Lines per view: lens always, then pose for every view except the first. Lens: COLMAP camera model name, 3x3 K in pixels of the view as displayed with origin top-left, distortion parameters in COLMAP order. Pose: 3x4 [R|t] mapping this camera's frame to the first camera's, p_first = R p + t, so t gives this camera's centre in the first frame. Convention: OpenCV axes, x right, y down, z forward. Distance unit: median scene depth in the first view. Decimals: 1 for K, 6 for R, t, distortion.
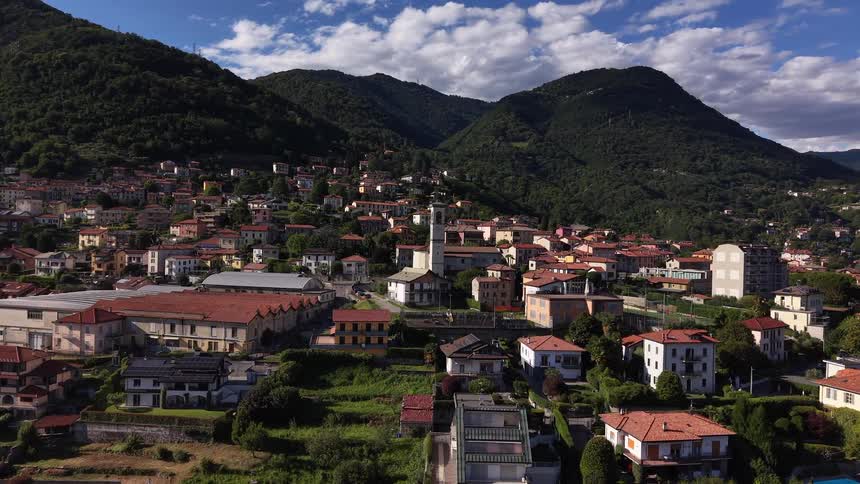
lens RADIAL K [[610.2, 0, 429.2], [0, 610.2, 243.1], [0, 0, 1]] dist [0.051703, -0.068814]
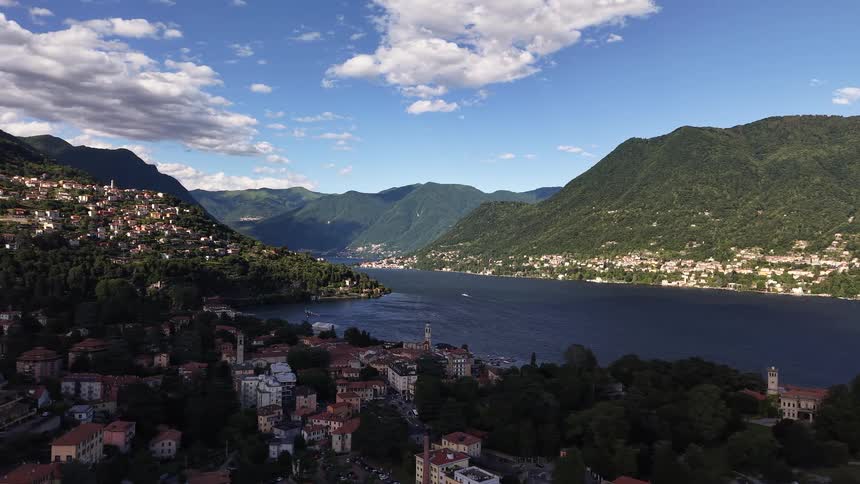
lens RADIAL K [[610.2, 0, 431.7], [0, 610.2, 240.2], [0, 0, 1]] dist [0.051703, -0.068814]
pose [[0.520501, -0.002330, 0.853858, 0.251047], [0.000234, 0.999997, 0.002586, 0.008207], [-0.853861, -0.001146, 0.520500, -0.005675]]
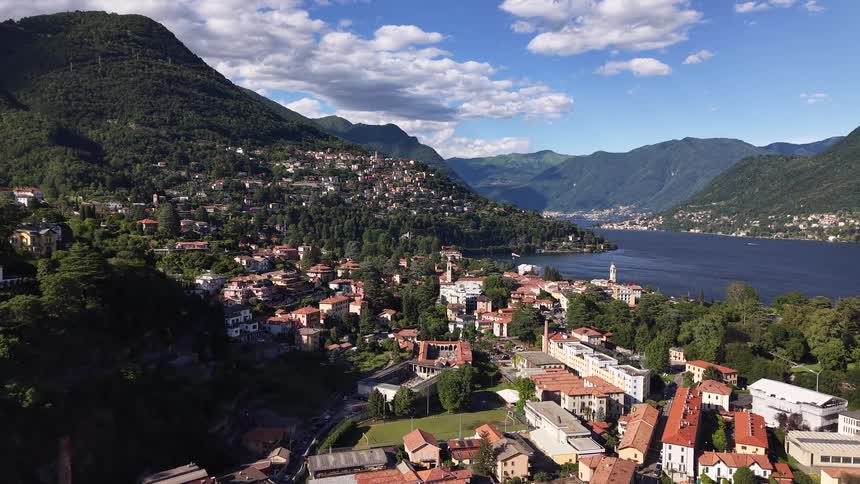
lens RADIAL K [[610.2, 0, 427.8], [0, 610.2, 244.5], [0, 0, 1]] dist [0.051703, -0.068814]
pose [[0.817758, -0.047896, 0.573566, 0.217498], [0.012038, 0.997737, 0.066153, 0.017969], [-0.575436, -0.047192, 0.816484, -0.093575]]
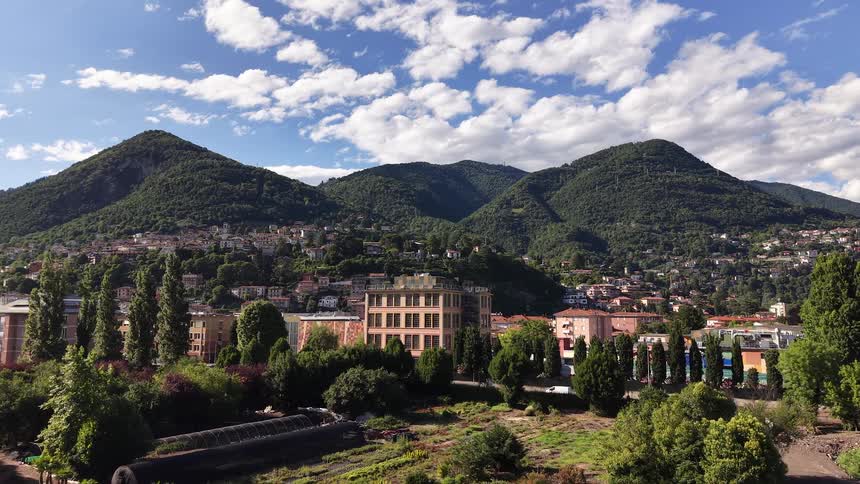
lens RADIAL K [[610.2, 0, 426.0], [0, 610.2, 243.4], [0, 0, 1]] dist [0.051703, -0.068814]
pose [[0.968739, -0.047097, -0.243572, 0.296949], [0.016128, 0.991693, -0.127609, 0.078129], [0.247559, 0.119691, 0.961451, -0.316704]]
